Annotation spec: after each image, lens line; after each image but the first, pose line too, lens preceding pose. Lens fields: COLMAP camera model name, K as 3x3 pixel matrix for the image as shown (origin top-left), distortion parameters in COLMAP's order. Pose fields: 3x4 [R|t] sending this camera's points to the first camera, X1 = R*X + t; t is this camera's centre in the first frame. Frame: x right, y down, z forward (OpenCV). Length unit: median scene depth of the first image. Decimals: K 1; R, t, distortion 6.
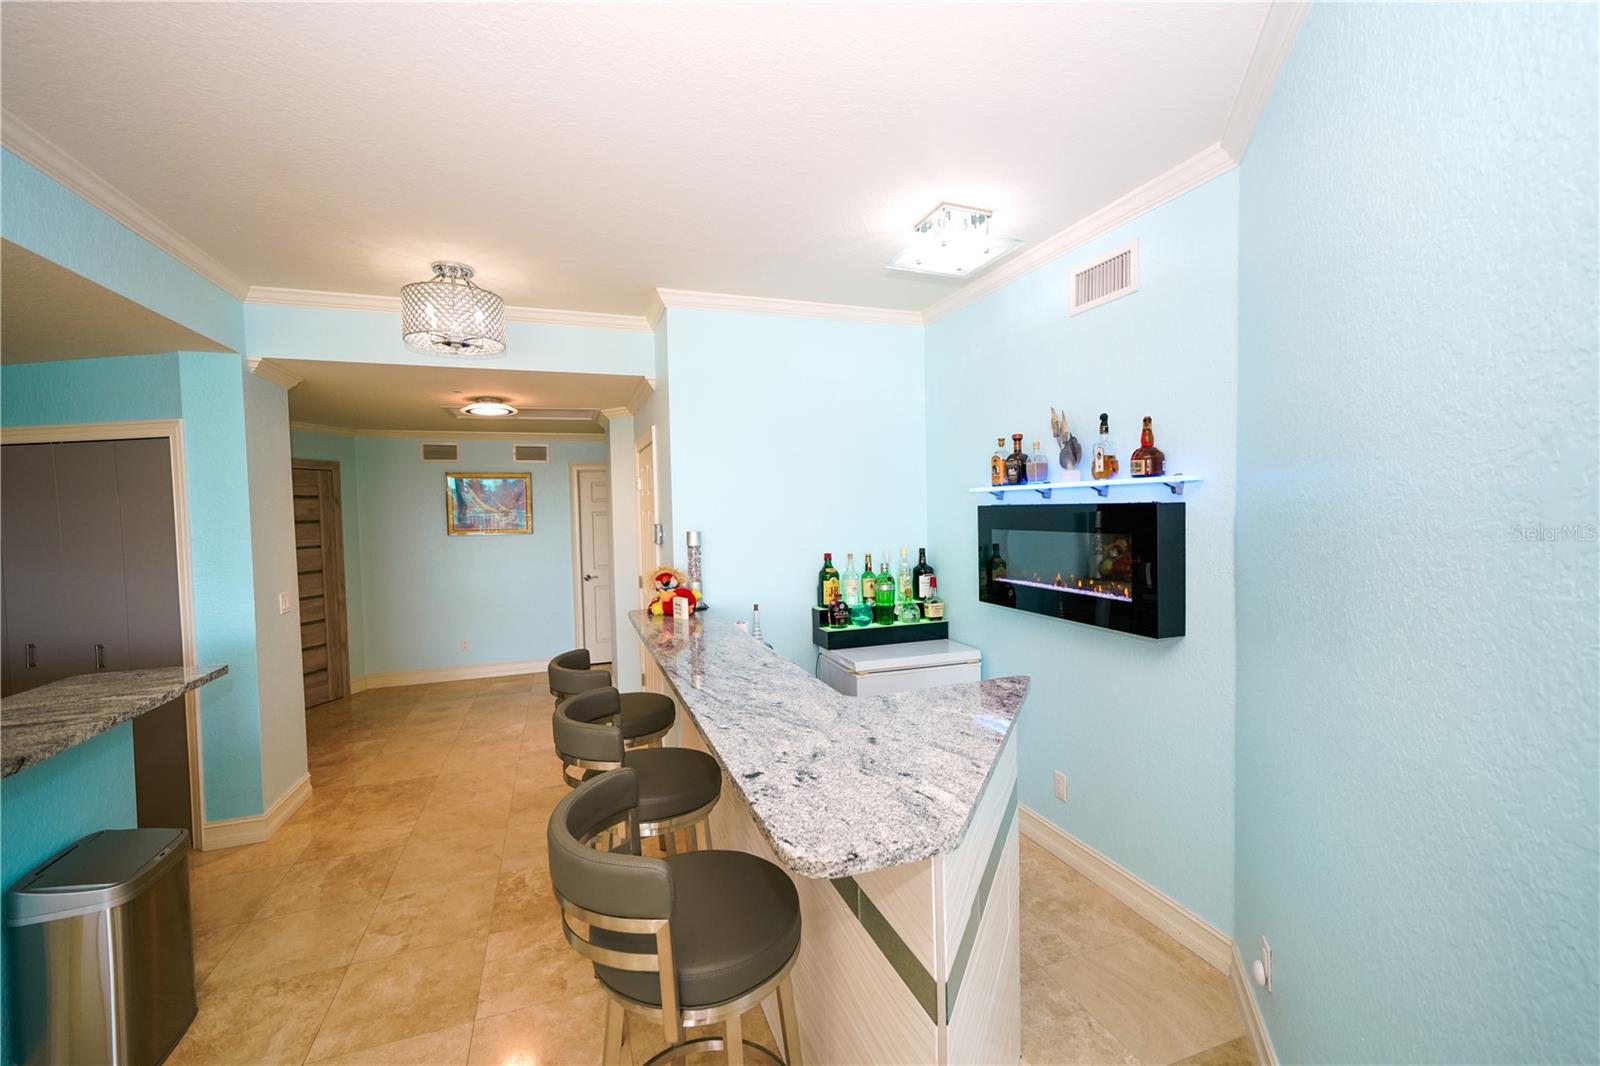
lens RADIAL K [[659.1, 0, 794.5], [0, 659.1, 534.8], [0, 0, 1]] dist [-0.000416, 0.003266]
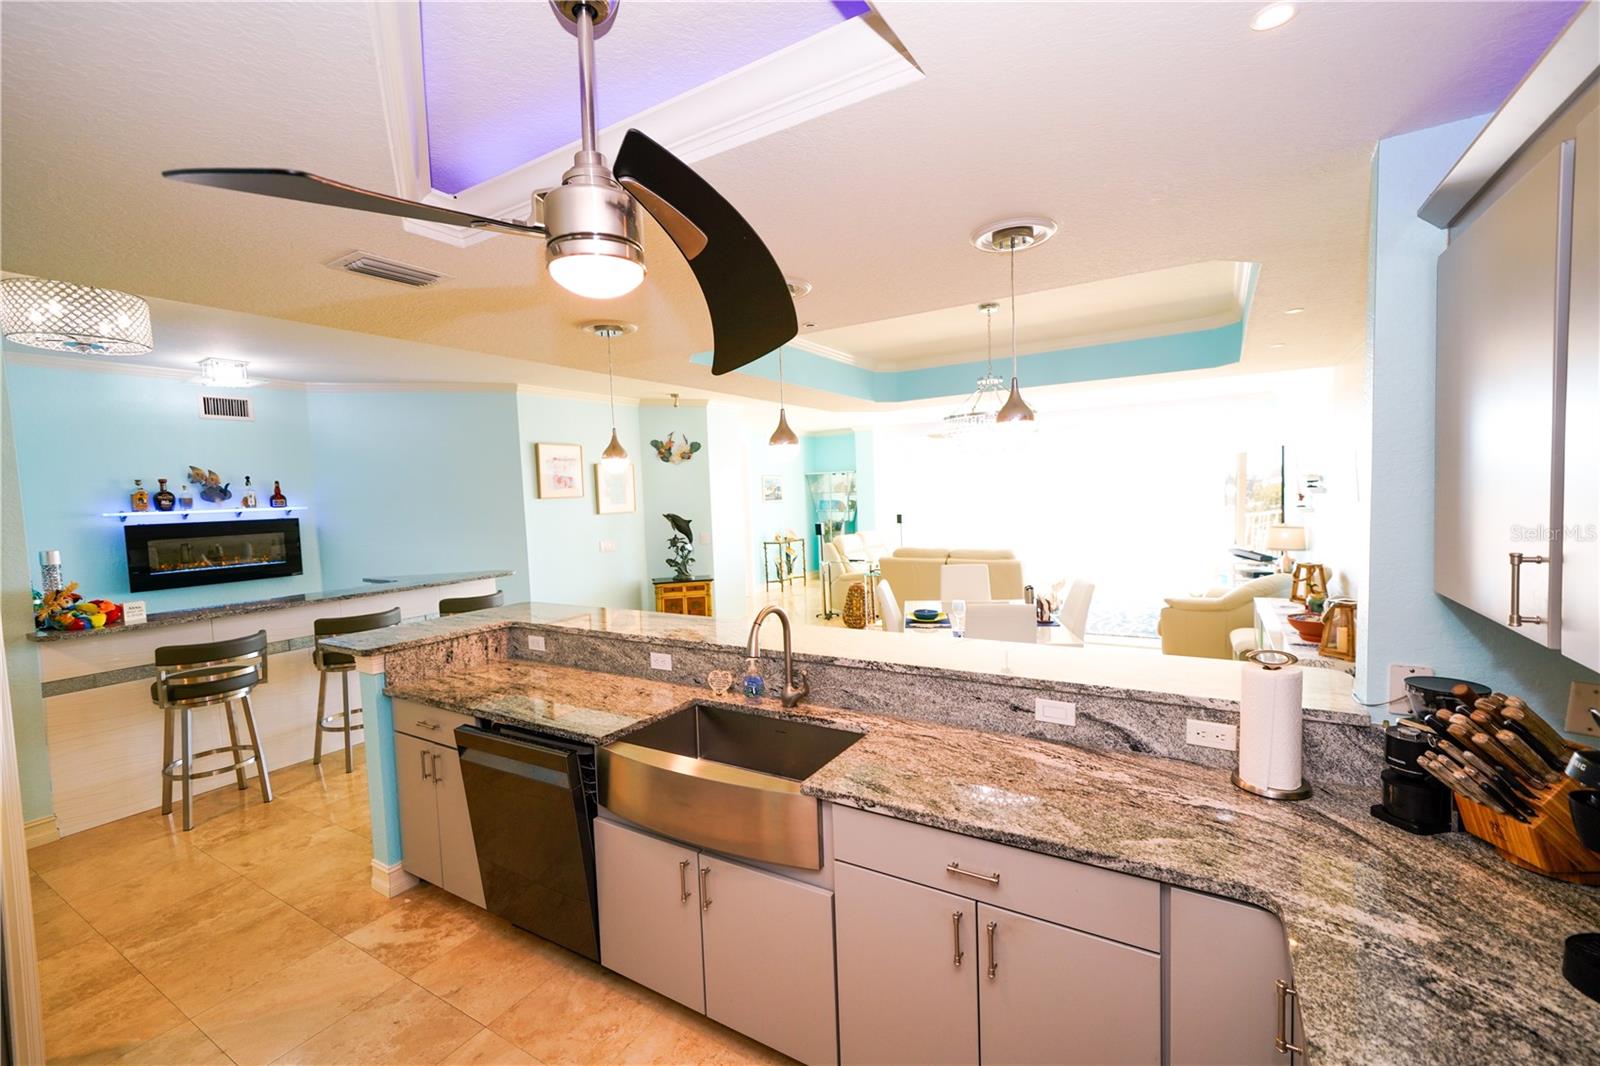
lens RADIAL K [[672.3, 0, 796.8], [0, 672.3, 530.2], [0, 0, 1]] dist [-0.001448, 0.003314]
pose [[-0.634377, -0.001524, 0.773023, -1.944574], [0.079631, 0.994549, 0.067309, -0.018131], [-0.768912, 0.104256, -0.630798, 0.888904]]
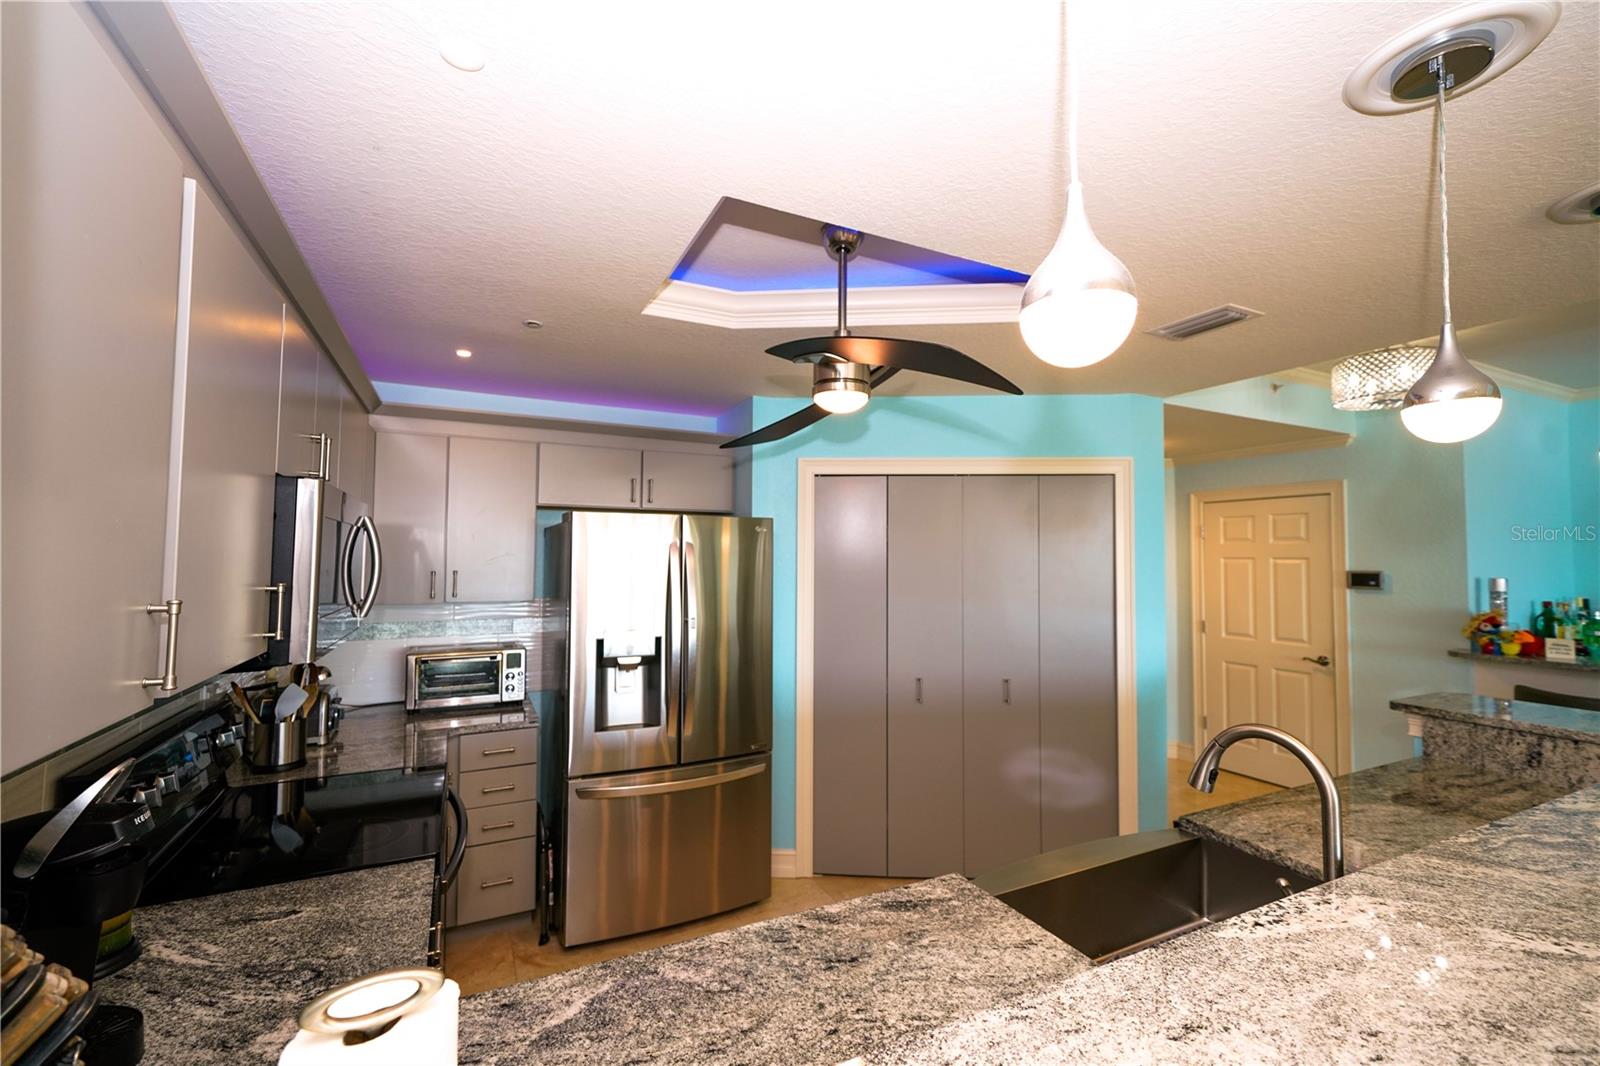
lens RADIAL K [[672.3, 0, 788.7], [0, 672.3, 540.5], [0, 0, 1]] dist [-0.001448, 0.003314]
pose [[0.992616, 0.027425, 0.118162, -1.674270], [-0.019192, 0.997344, -0.070264, 0.038627], [-0.119775, 0.067477, 0.990505, 0.039386]]
